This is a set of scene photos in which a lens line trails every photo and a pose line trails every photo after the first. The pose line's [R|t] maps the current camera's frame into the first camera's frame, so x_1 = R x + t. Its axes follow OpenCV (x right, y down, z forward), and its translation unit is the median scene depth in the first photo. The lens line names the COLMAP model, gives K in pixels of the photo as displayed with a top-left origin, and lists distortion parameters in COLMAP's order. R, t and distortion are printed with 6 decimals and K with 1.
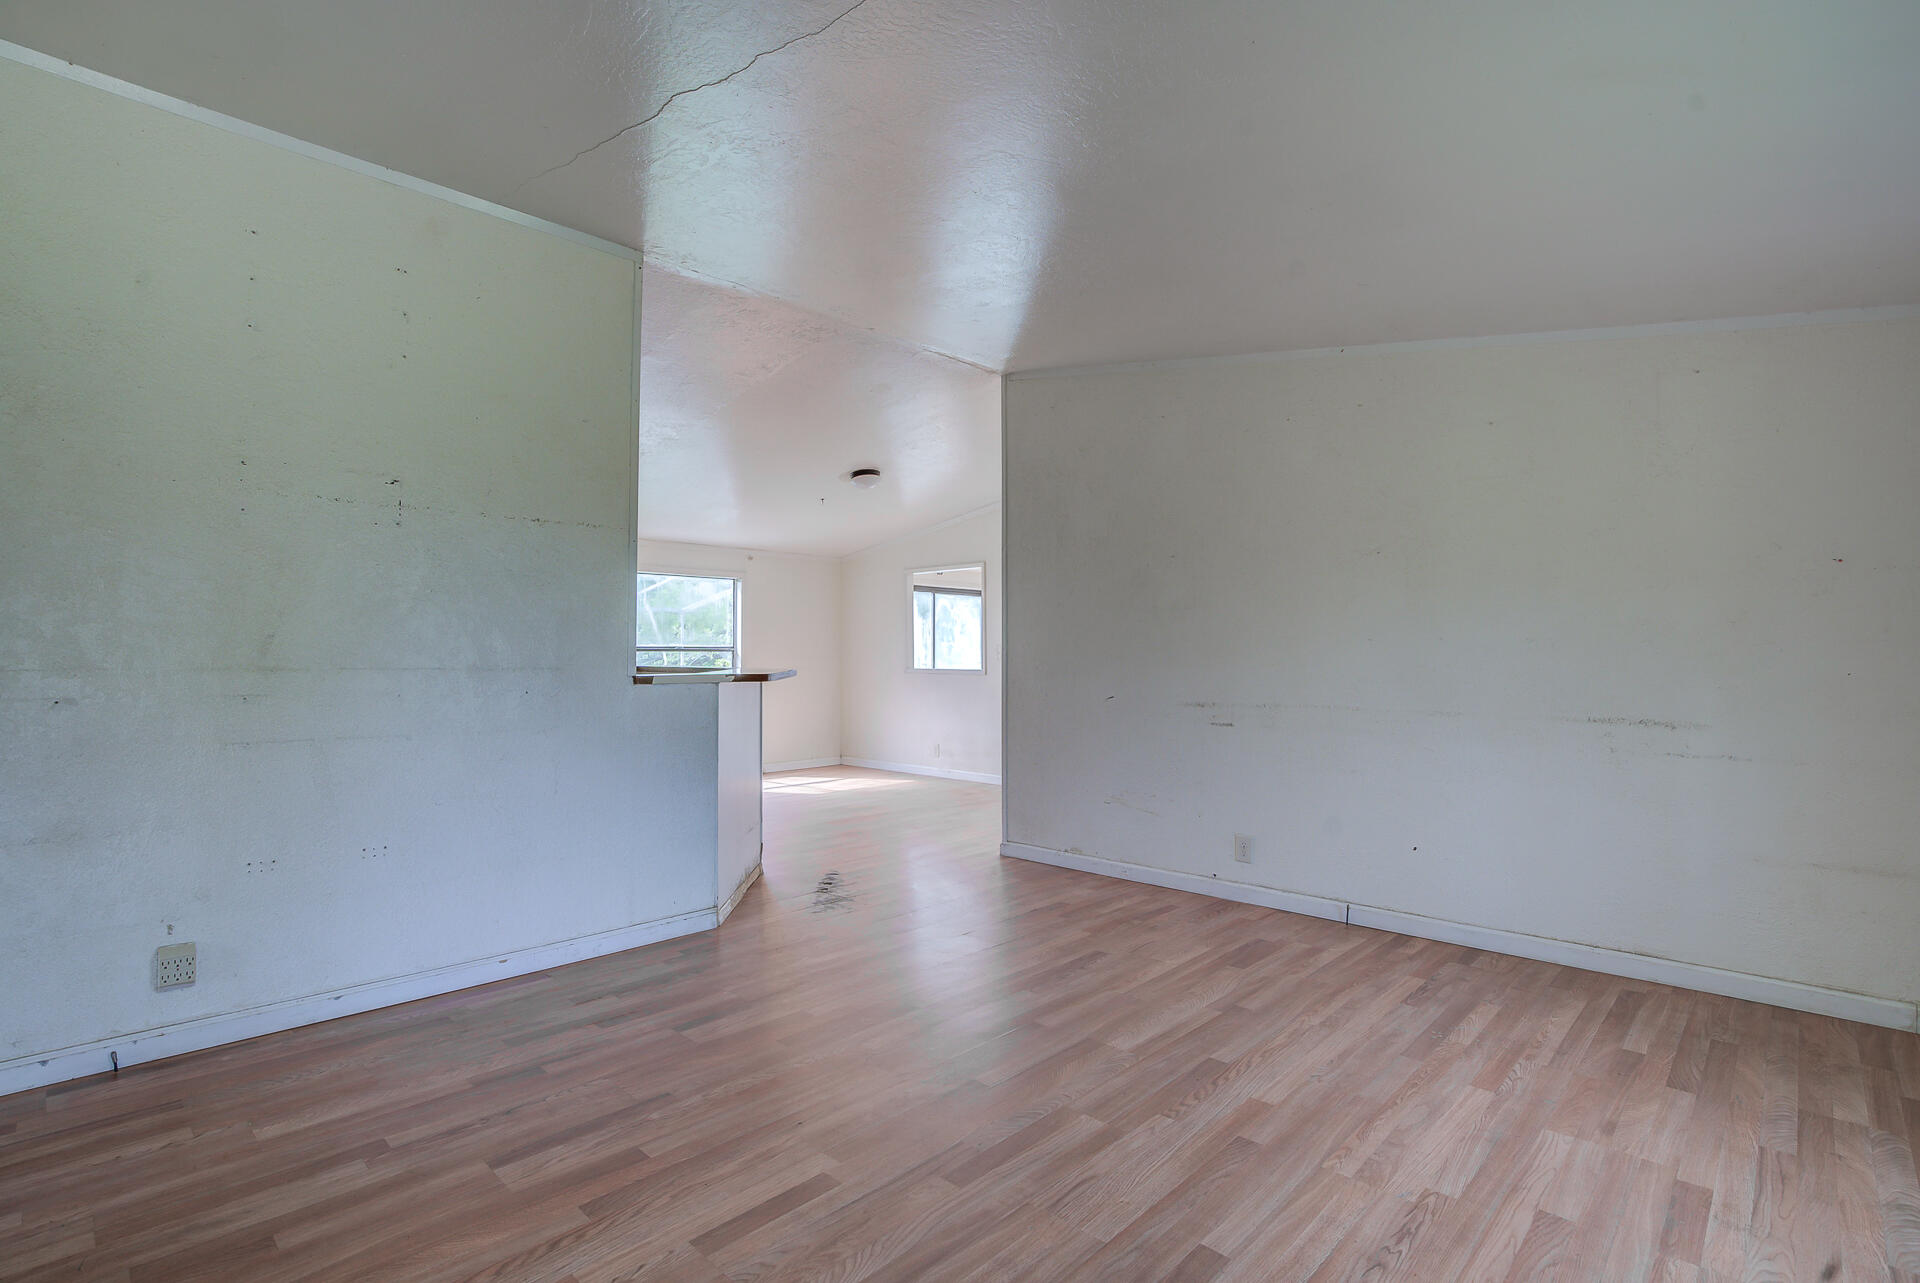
lens RADIAL K [[893.5, 0, 978.9], [0, 893.5, 648.8], [0, 0, 1]] dist [-0.038285, 0.008889]
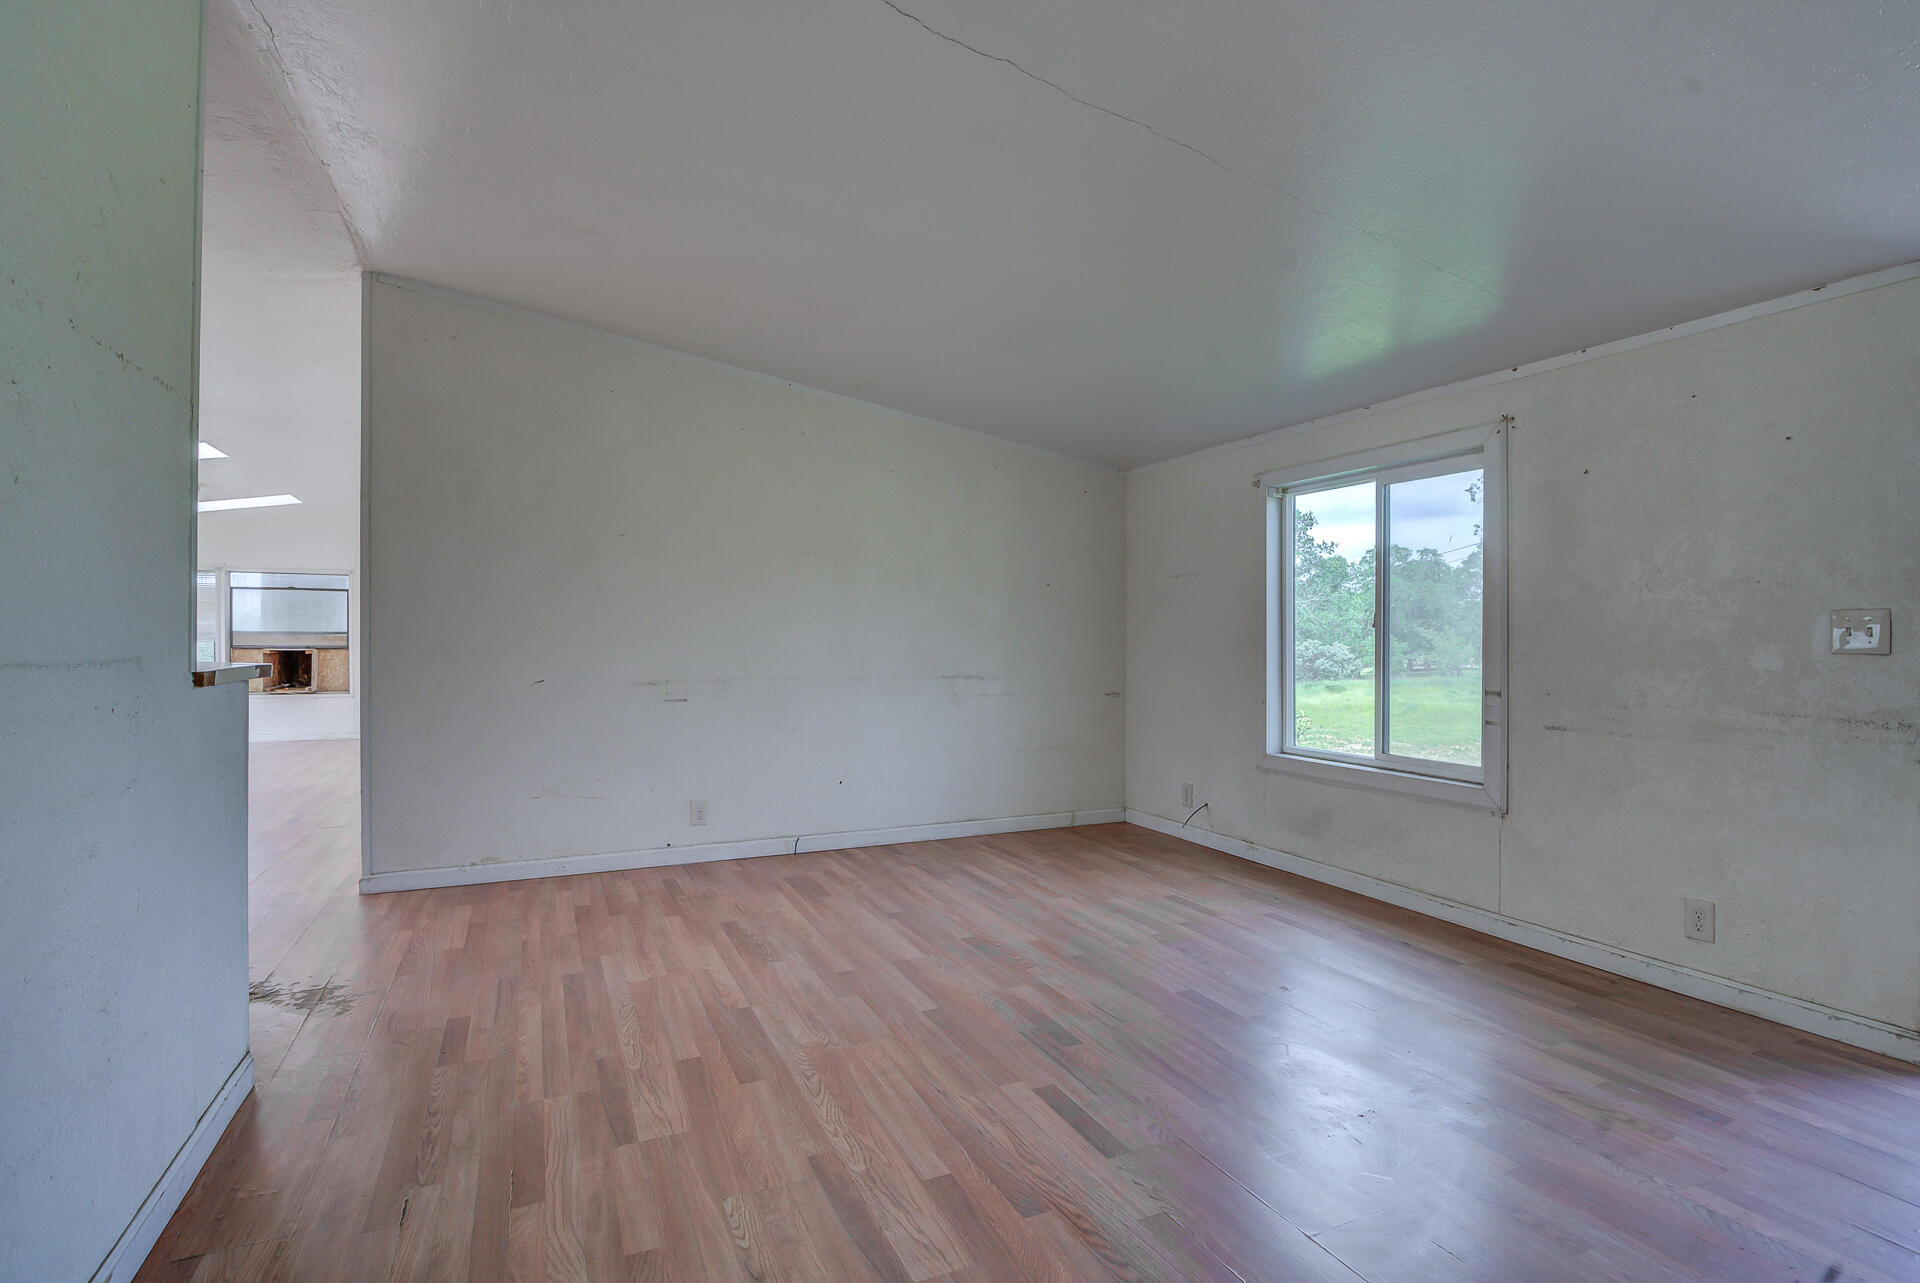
lens RADIAL K [[893.5, 0, 928.0], [0, 893.5, 639.6], [0, 0, 1]] dist [-0.038285, 0.008889]
pose [[0.400343, -0.003251, 0.916359, -0.861077], [-0.006487, 0.999959, 0.006381, 0.006166], [-0.916342, -0.008499, 0.400306, 0.454873]]
